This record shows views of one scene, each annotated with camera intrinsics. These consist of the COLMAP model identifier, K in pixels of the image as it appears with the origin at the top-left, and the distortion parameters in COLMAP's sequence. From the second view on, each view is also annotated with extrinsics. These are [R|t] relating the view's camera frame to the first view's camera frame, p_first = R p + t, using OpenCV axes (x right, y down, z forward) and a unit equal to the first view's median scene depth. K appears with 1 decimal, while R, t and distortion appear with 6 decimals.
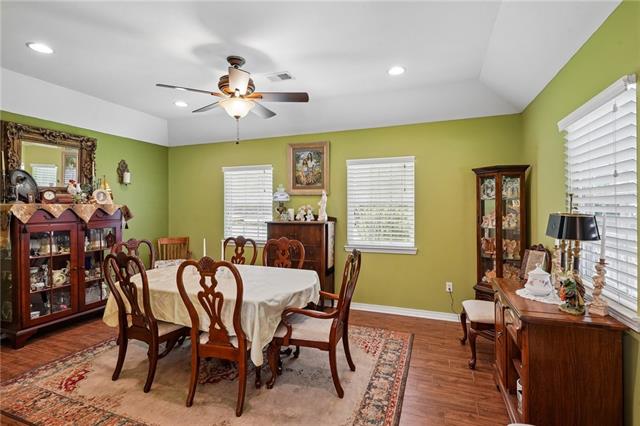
lens RADIAL K [[309.0, 0, 322.1], [0, 309.0, 210.5], [0, 0, 1]] dist [0.001581, -0.000785]
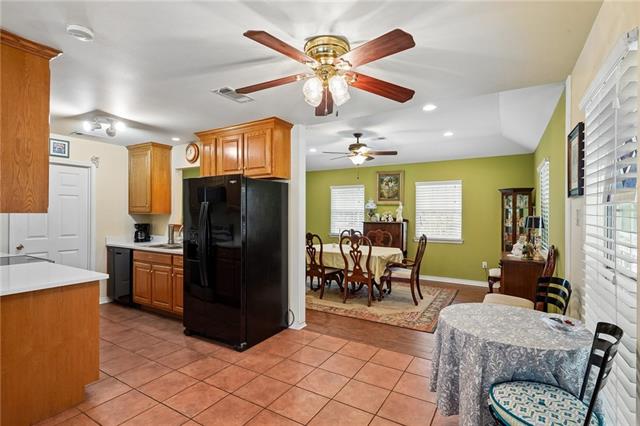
lens RADIAL K [[309.0, 0, 321.5], [0, 309.0, 214.8], [0, 0, 1]] dist [0.001581, -0.000785]
pose [[0.983943, 0.006892, -0.178352, -0.137083], [-0.007742, 0.999962, -0.004072, 0.012321], [0.178317, 0.005387, 0.983958, -0.780965]]
